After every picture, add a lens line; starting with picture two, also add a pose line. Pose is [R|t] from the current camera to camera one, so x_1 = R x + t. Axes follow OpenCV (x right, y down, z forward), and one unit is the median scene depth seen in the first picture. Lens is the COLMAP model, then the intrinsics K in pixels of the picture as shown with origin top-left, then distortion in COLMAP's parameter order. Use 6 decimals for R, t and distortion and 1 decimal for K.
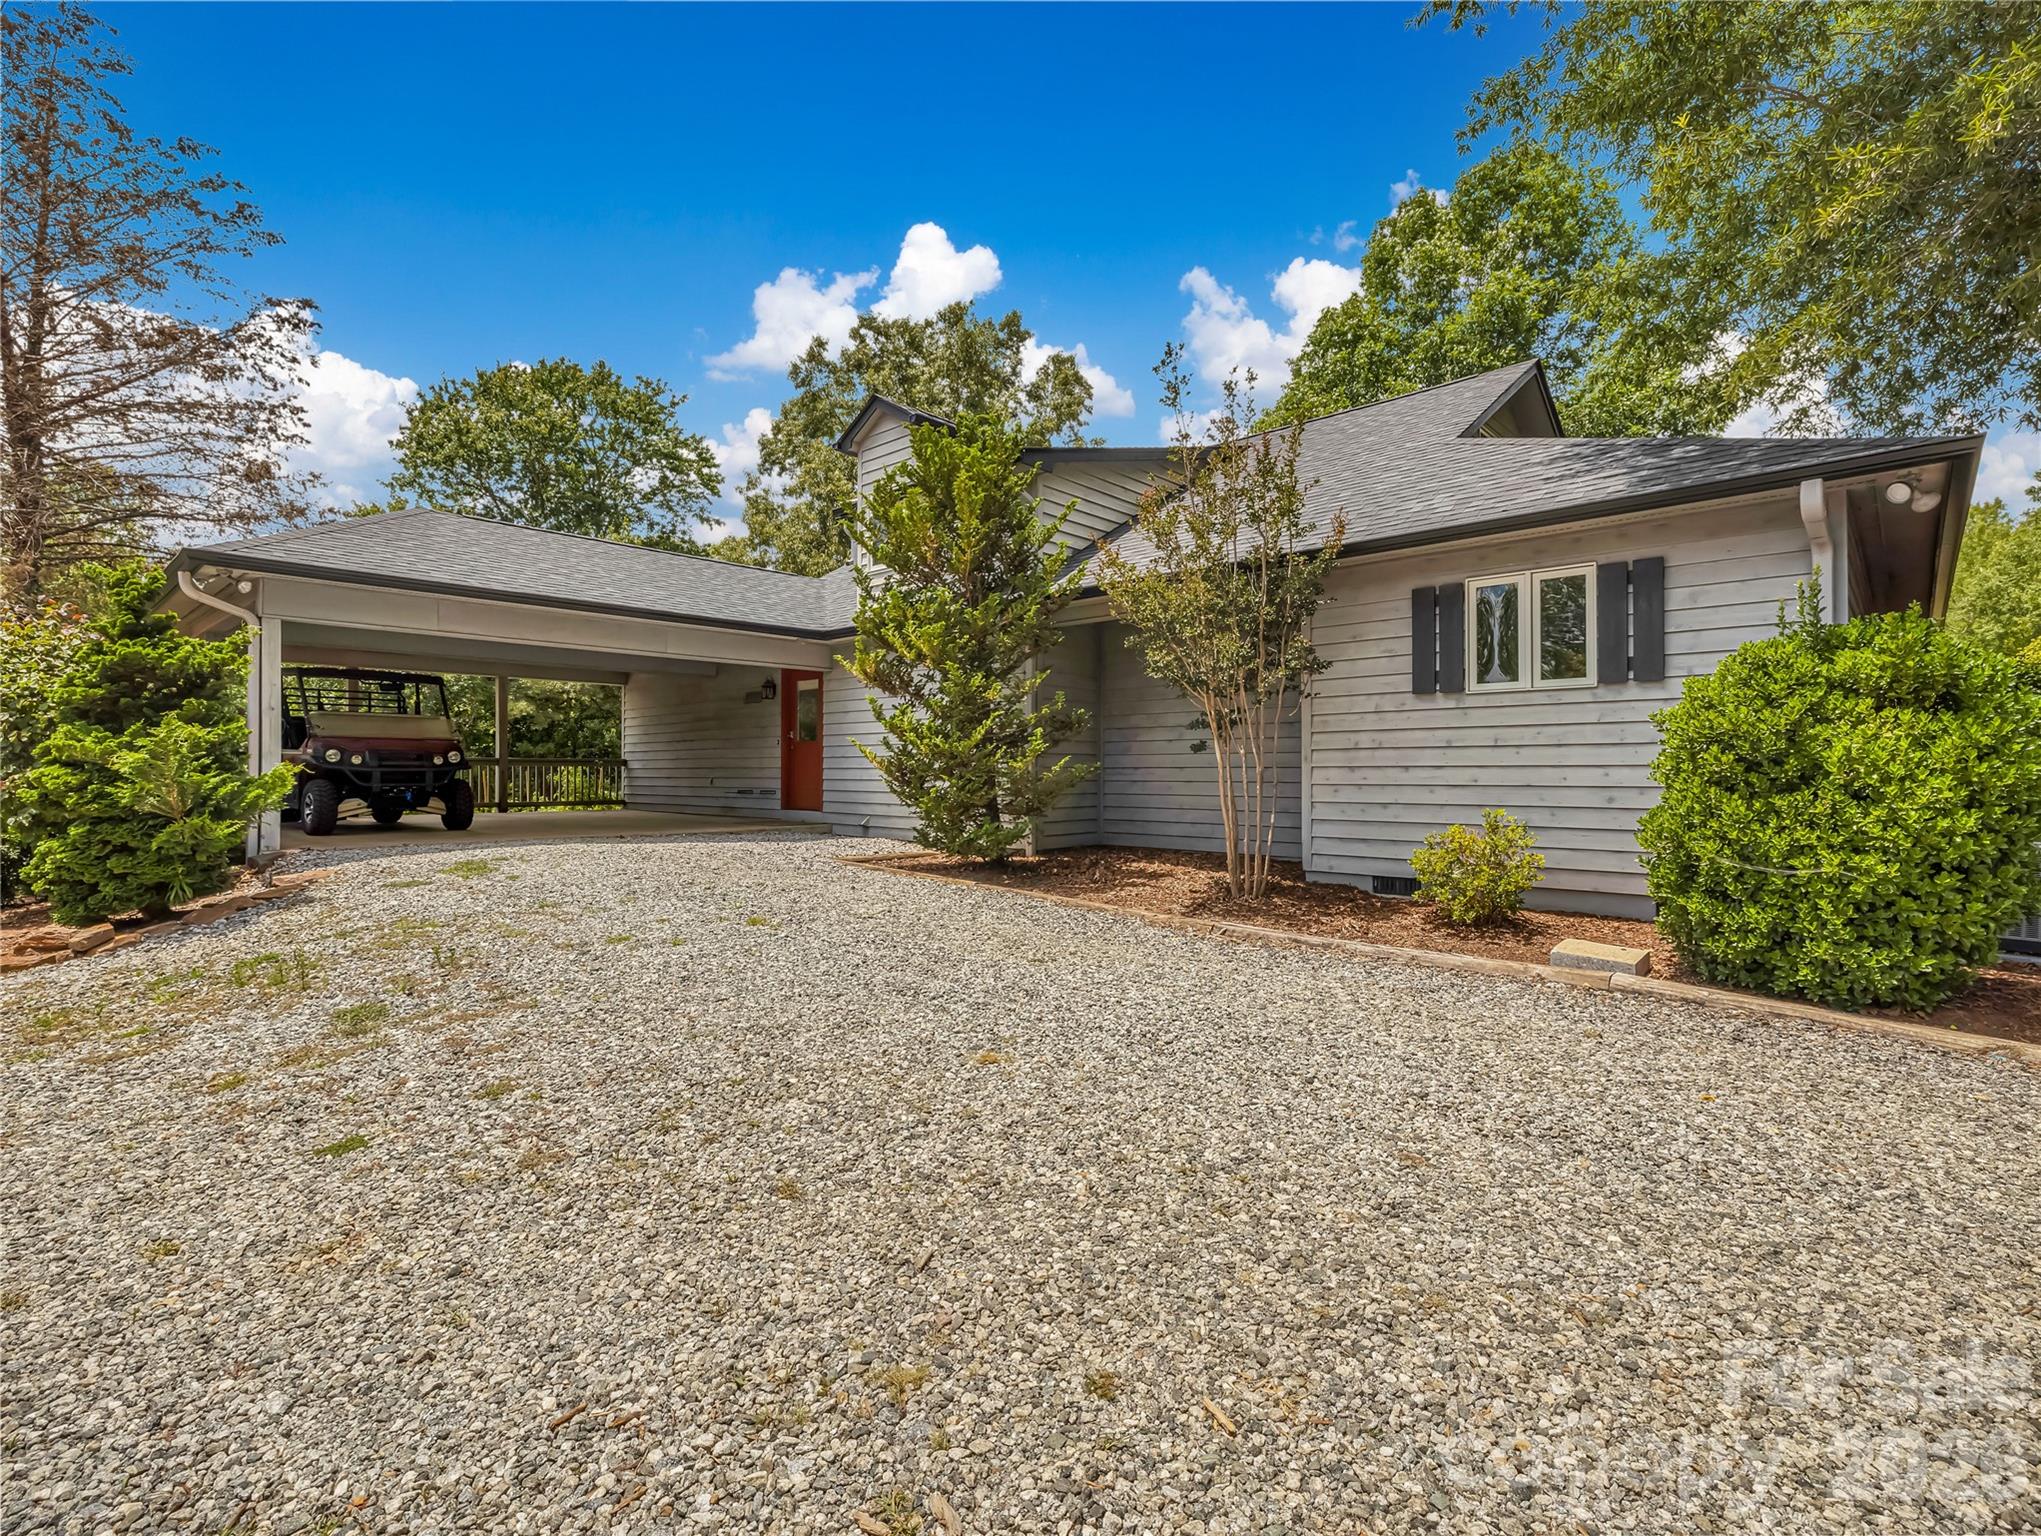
lens RADIAL K [[967.2, 0, 1025.4], [0, 967.2, 768.1], [0, 0, 1]] dist [0.000792, 0.000224]
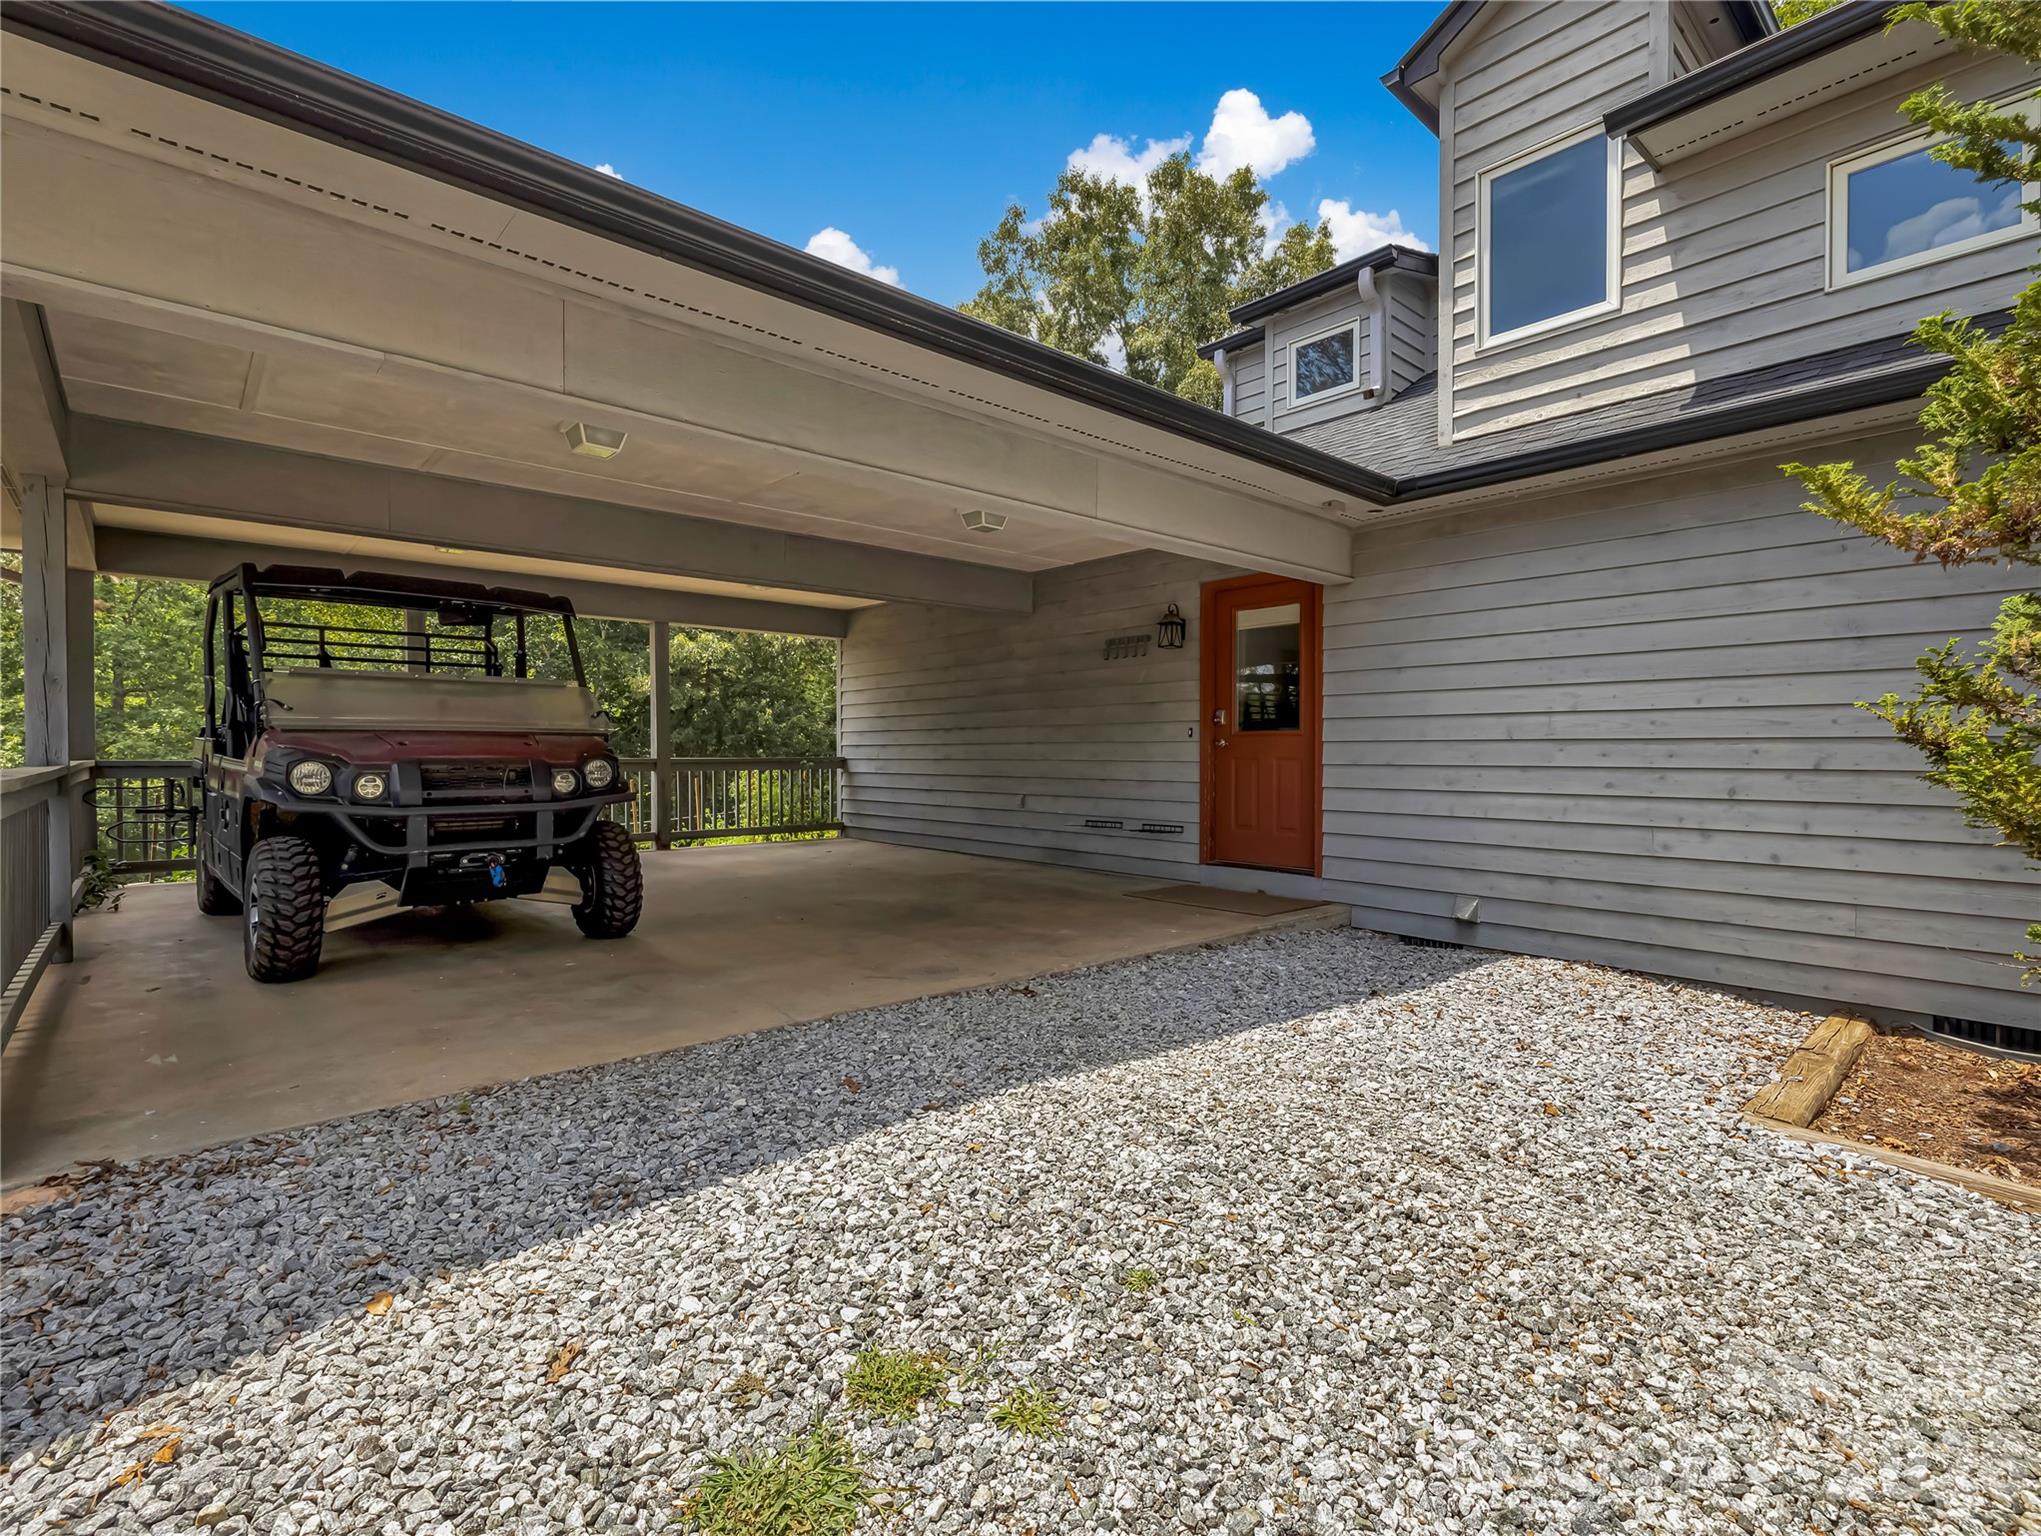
lens RADIAL K [[967.2, 0, 1016.0], [0, 967.2, 765.5], [0, 0, 1]] dist [0.000792, 0.000224]
pose [[0.995138, 0.000283, -0.098494, -0.296722], [0.001499, 0.999837, 0.018018, -0.018391], [0.098483, -0.018078, 0.994975, 0.481693]]
